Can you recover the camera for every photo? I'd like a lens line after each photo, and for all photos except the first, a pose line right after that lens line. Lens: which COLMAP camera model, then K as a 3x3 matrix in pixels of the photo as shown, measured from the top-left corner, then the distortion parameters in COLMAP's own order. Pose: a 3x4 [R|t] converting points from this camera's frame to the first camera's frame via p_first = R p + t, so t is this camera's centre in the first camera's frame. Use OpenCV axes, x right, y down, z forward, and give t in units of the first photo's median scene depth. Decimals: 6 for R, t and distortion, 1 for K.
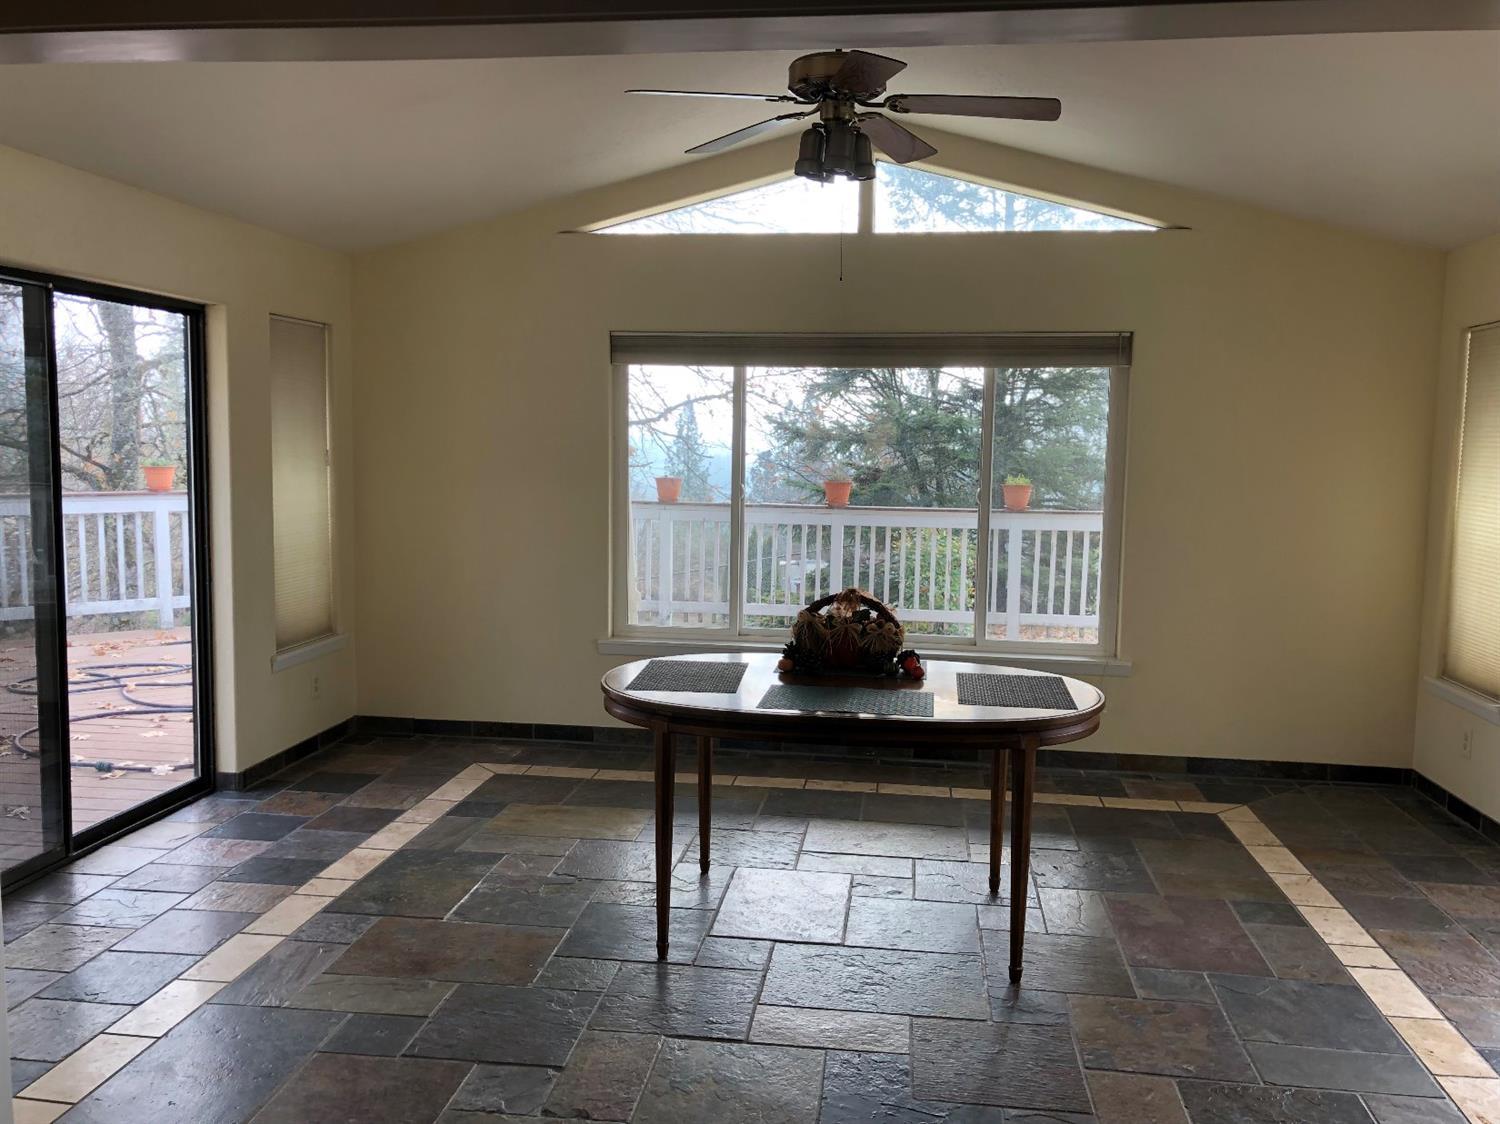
lens RADIAL K [[1231.8, 0, 750.0], [0, 1231.8, 562.0], [0, 0, 1]] dist [0.023245, -0.009613]
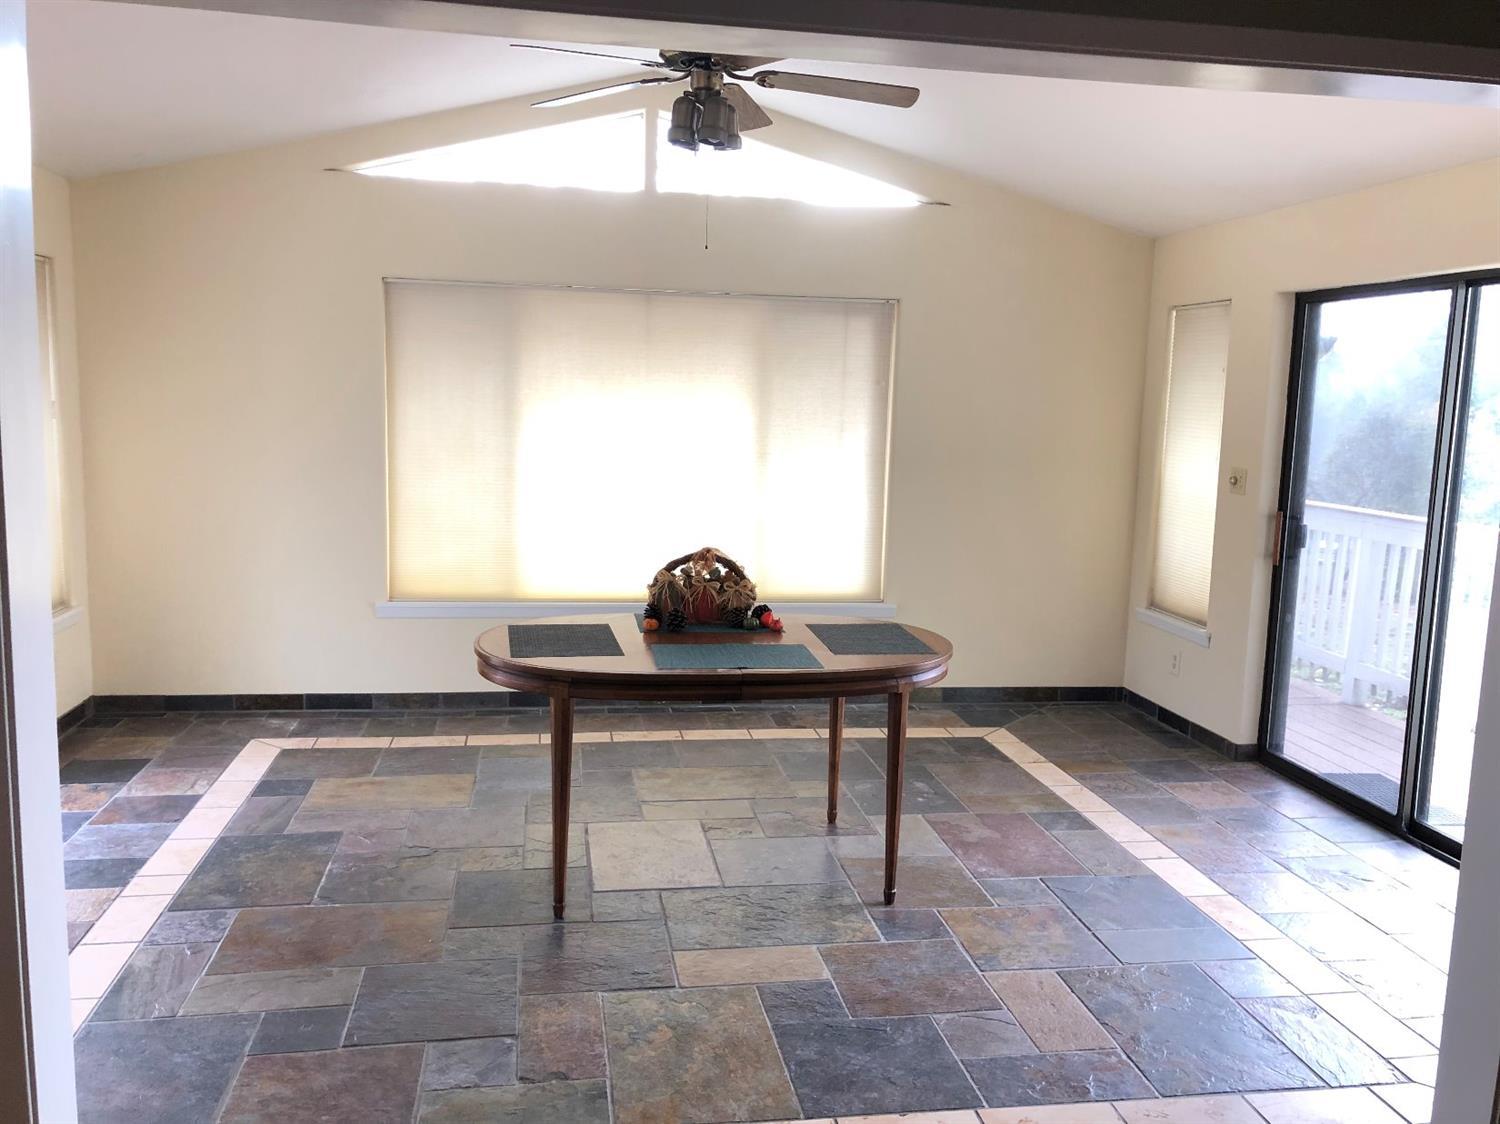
lens RADIAL K [[1231.8, 0, 750.0], [0, 1231.8, 562.0], [0, 0, 1]] dist [0.023245, -0.009613]
pose [[0.956922, -0.028278, 0.288964, -0.169534], [0.014703, 0.998688, 0.049043, -0.015351], [-0.289972, -0.042682, 0.956083, -0.000889]]
